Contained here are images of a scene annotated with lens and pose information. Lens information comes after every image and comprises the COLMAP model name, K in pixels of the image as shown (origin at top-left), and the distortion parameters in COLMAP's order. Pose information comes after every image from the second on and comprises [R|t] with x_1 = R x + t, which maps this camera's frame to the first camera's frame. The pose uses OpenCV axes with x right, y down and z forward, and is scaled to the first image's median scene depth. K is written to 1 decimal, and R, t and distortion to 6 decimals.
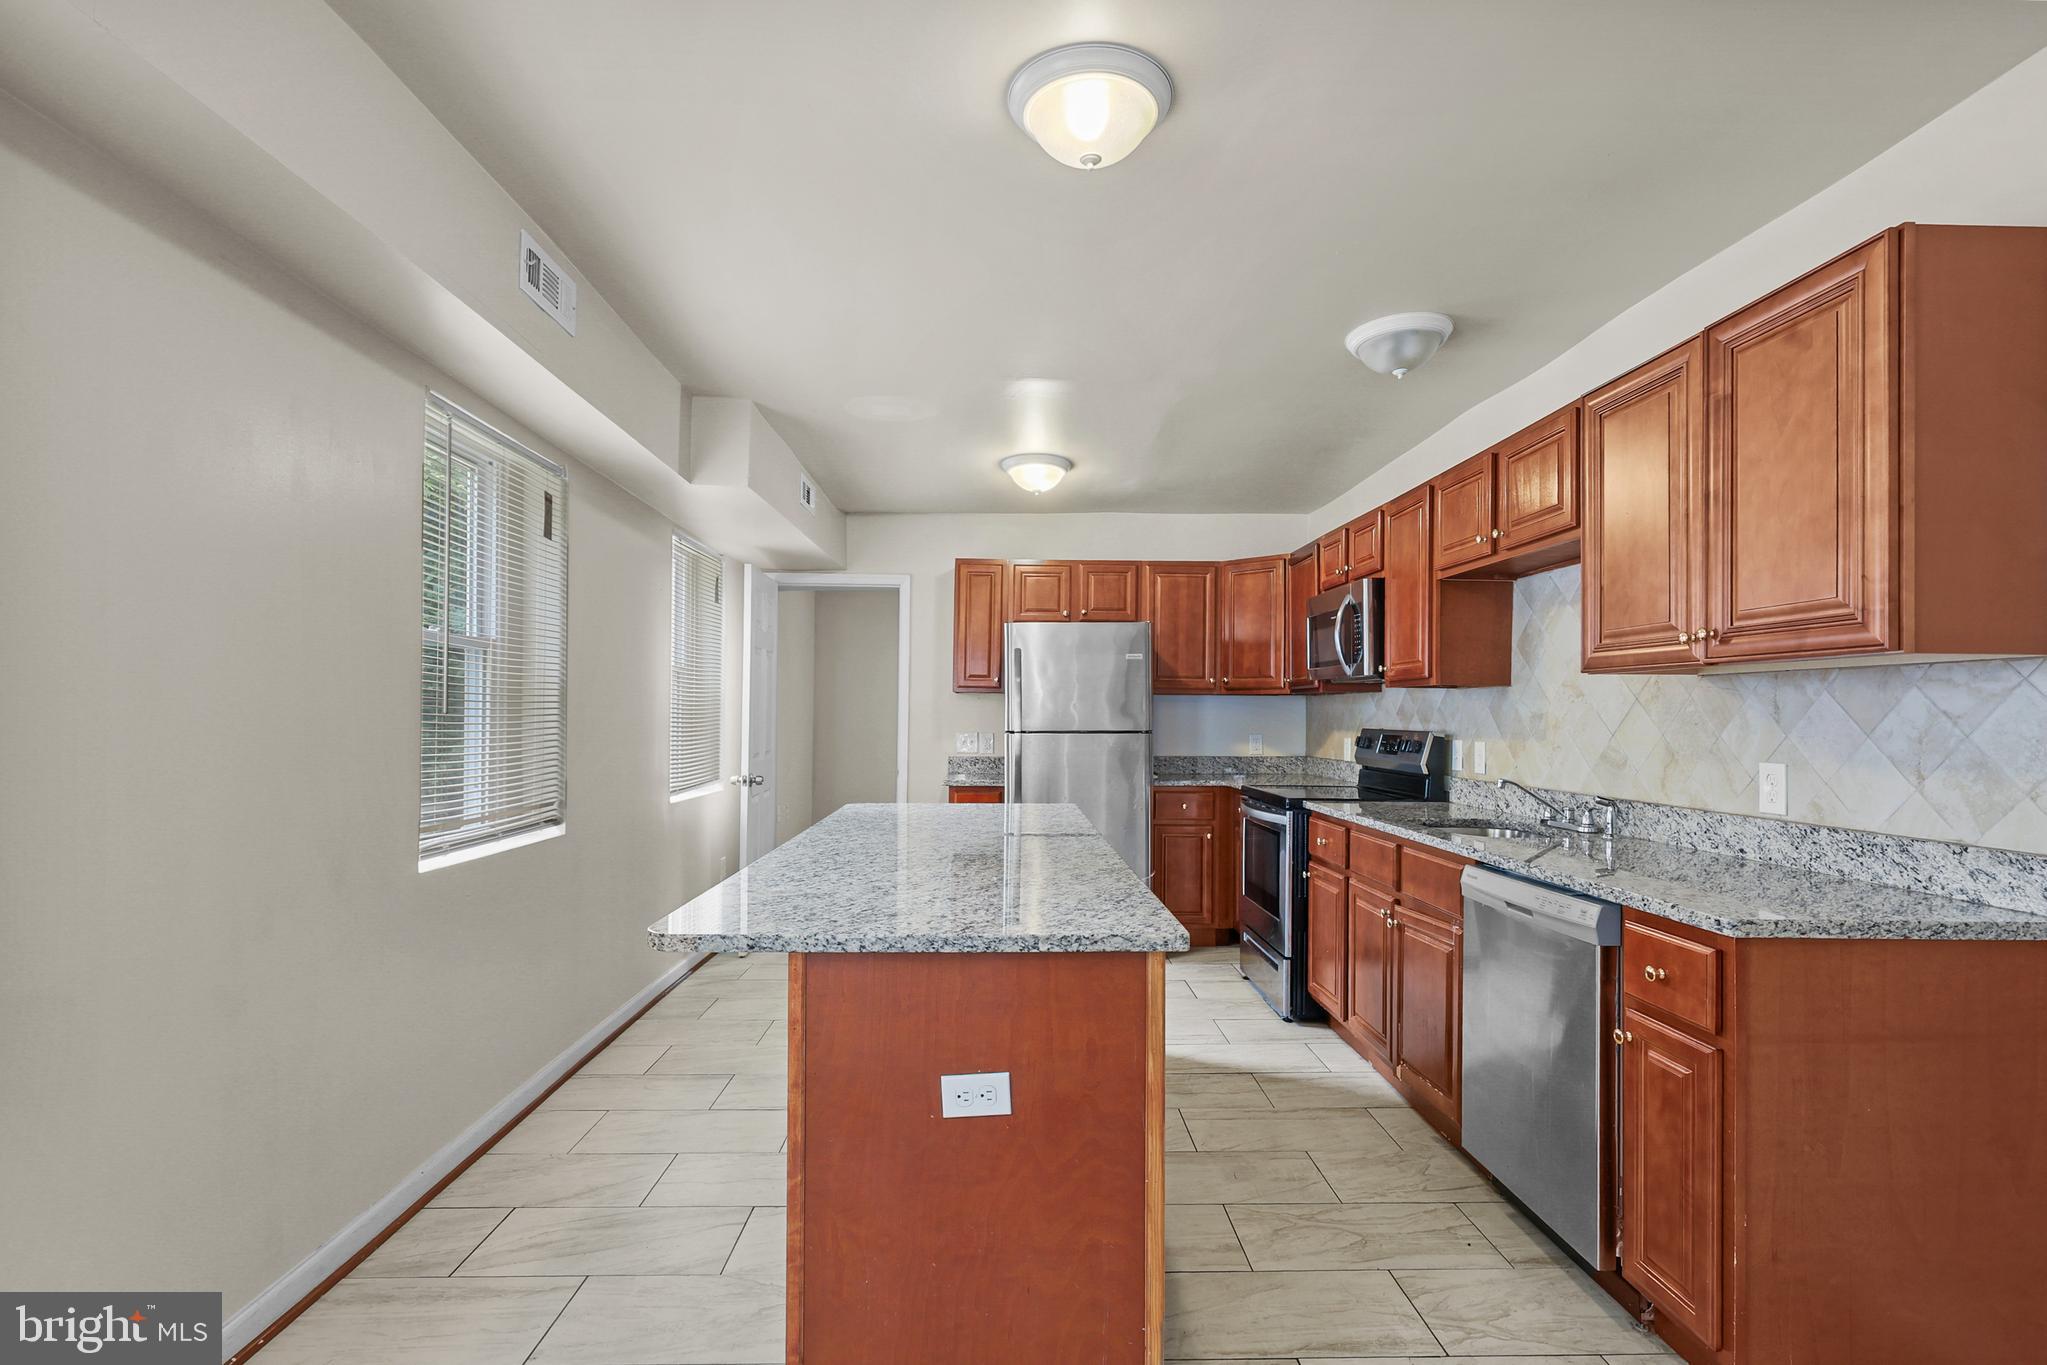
lens RADIAL K [[974.3, 0, 1018.6], [0, 974.3, 707.4], [0, 0, 1]] dist [0.000600, 0.000328]
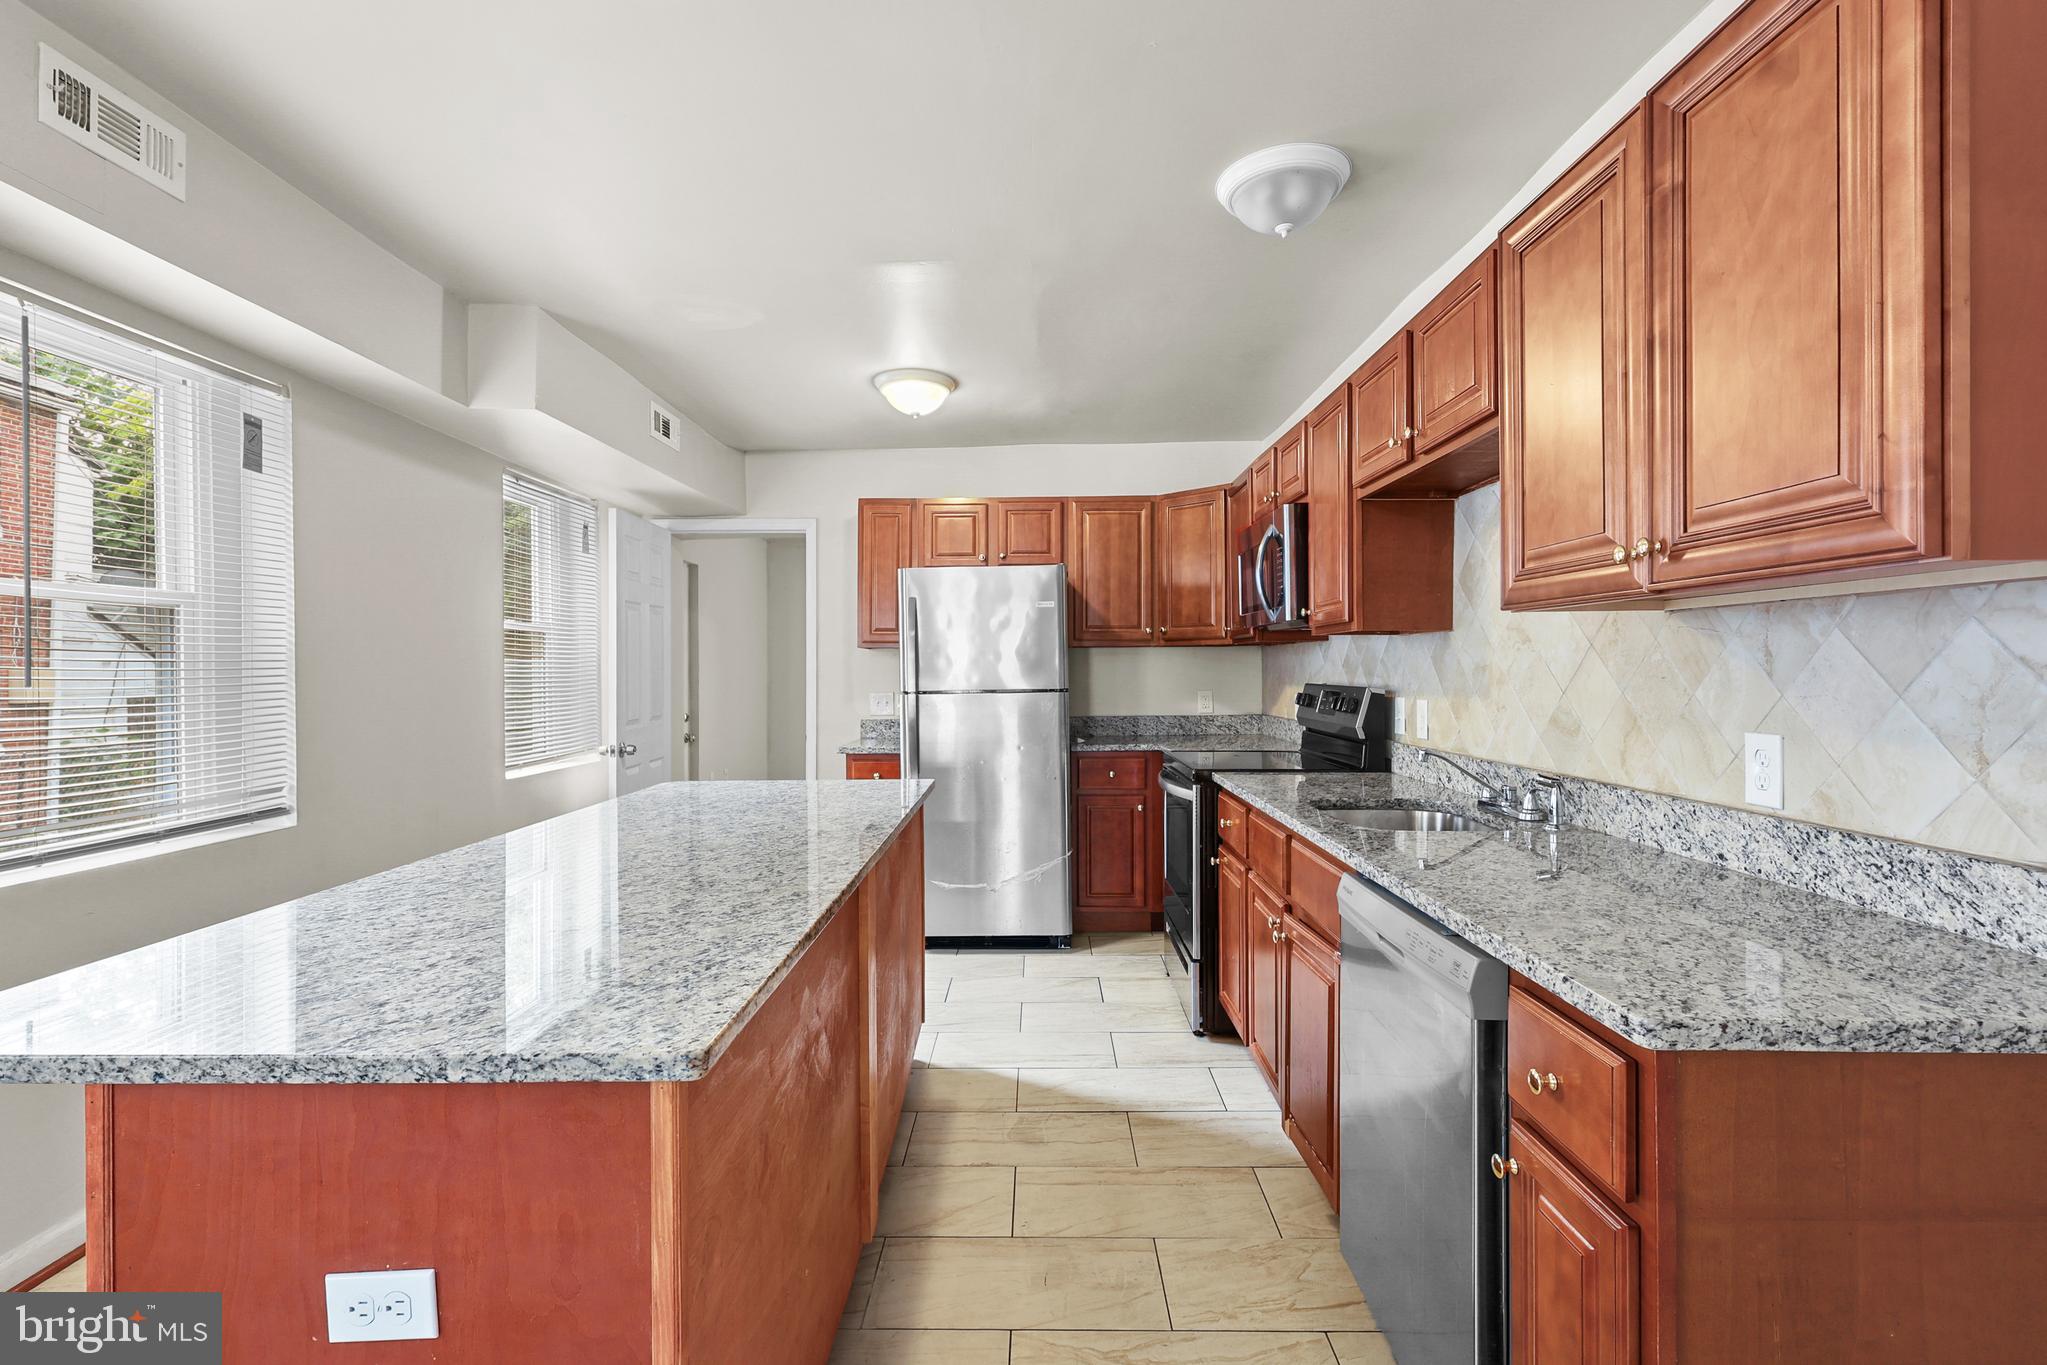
lens RADIAL K [[963.2, 0, 1013.3], [0, 963.2, 673.0], [0, 0, 1]] dist [0.002211, 0.000273]
pose [[0.998939, -0.013865, -0.043909, 0.203665], [0.014385, 0.999830, 0.011553, -0.001619], [0.043741, -0.012173, 0.998969, 0.217678]]
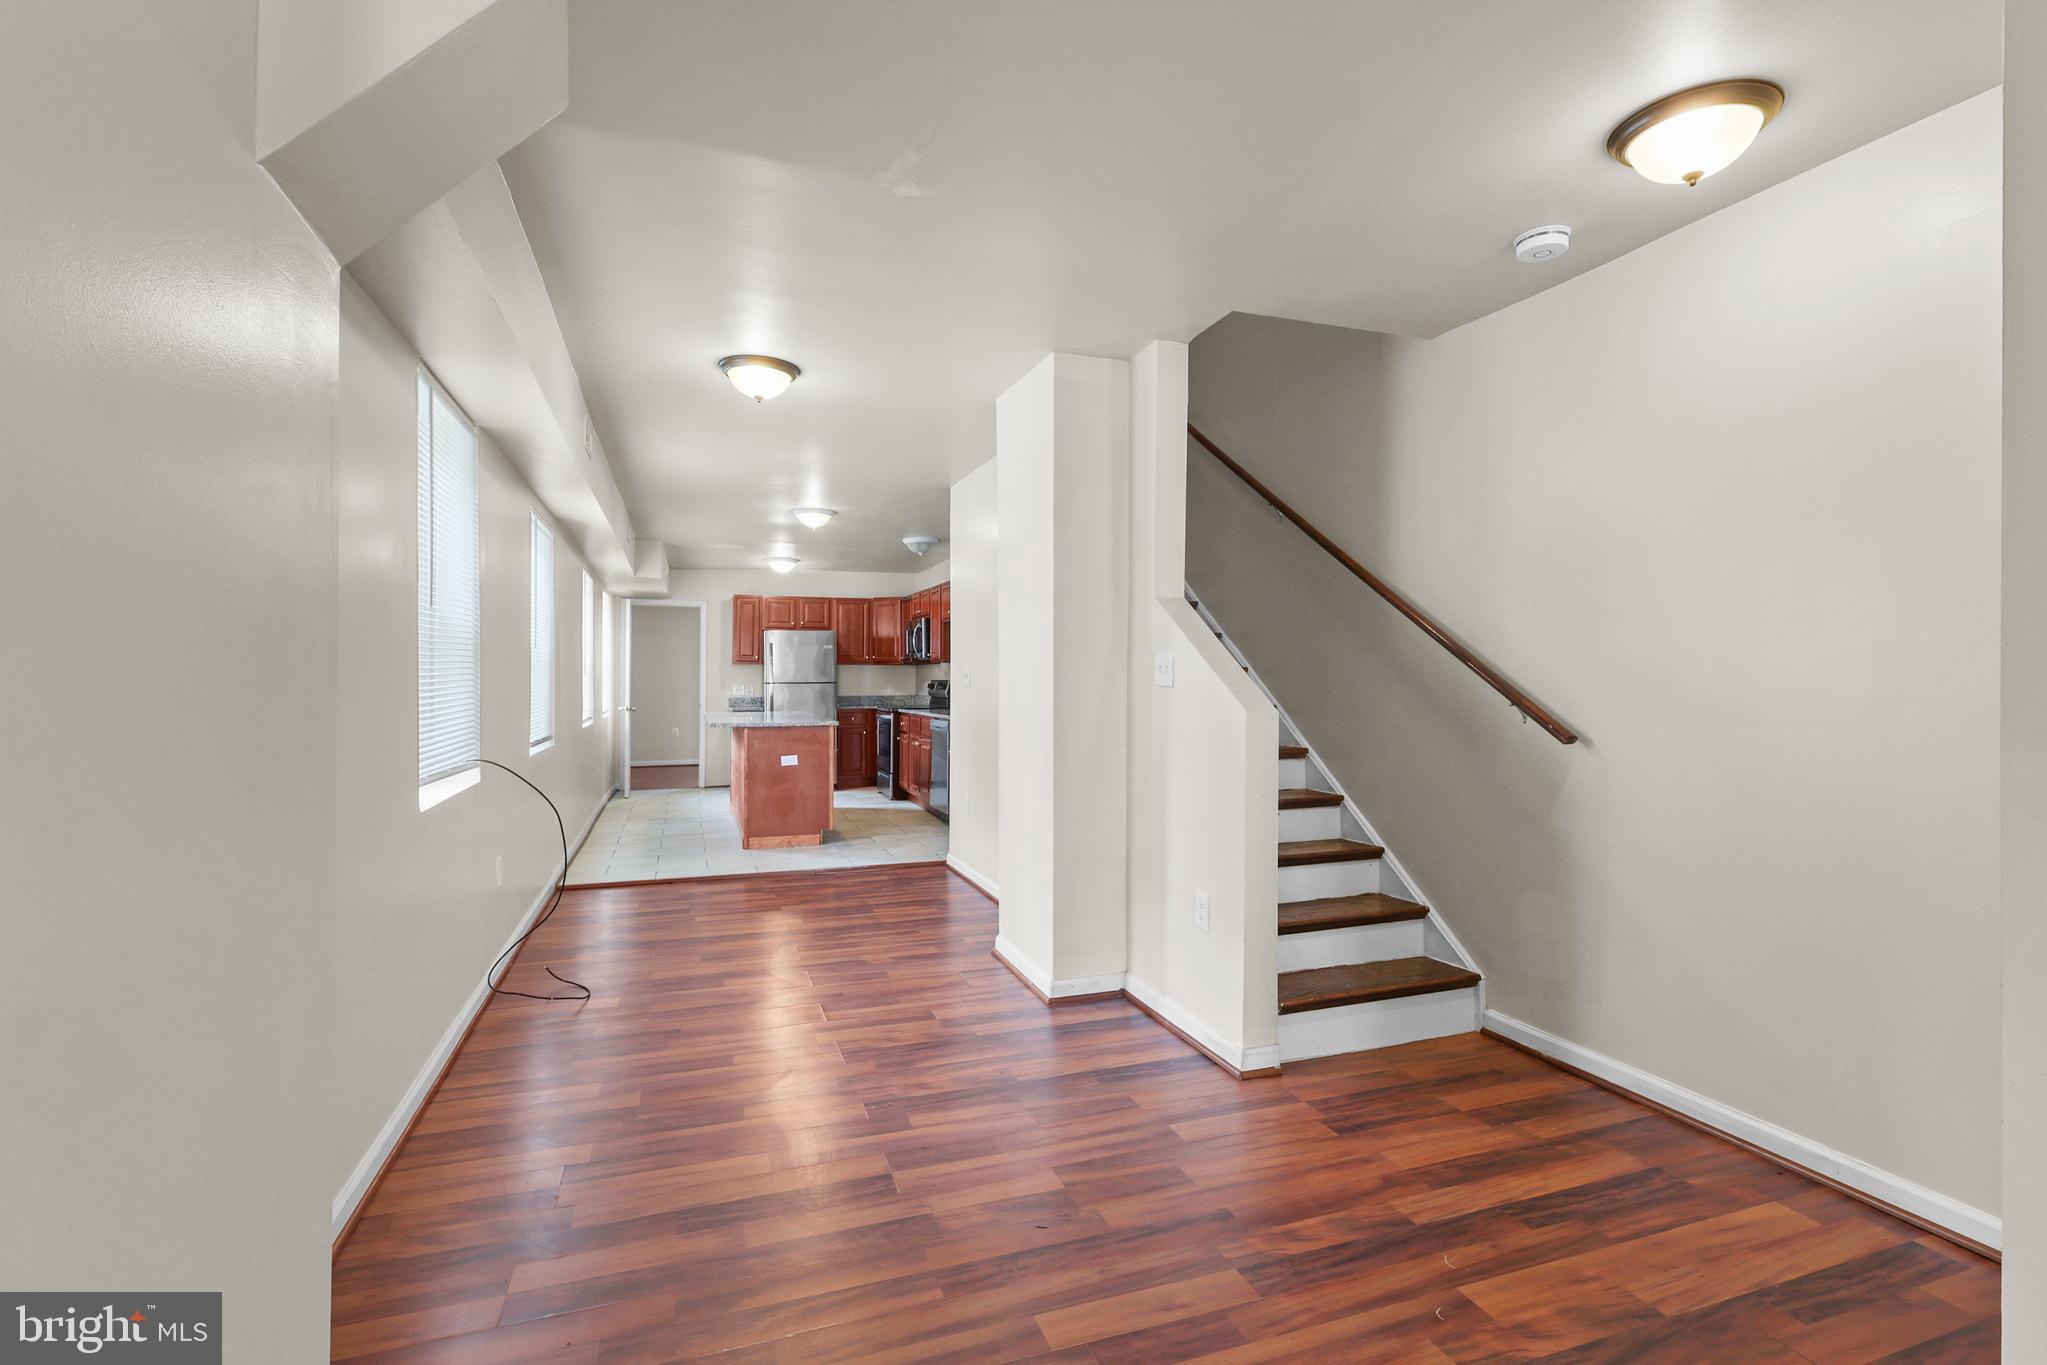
lens RADIAL K [[957.6, 0, 1025.0], [0, 957.6, 678.1], [0, 0, 1]] dist [0.000098, 0.000047]
pose [[0.950103, -0.006041, 0.311877, -0.197574], [0.003931, 0.999965, 0.007394, 0.002672], [-0.311911, -0.005799, 0.950094, -1.771453]]
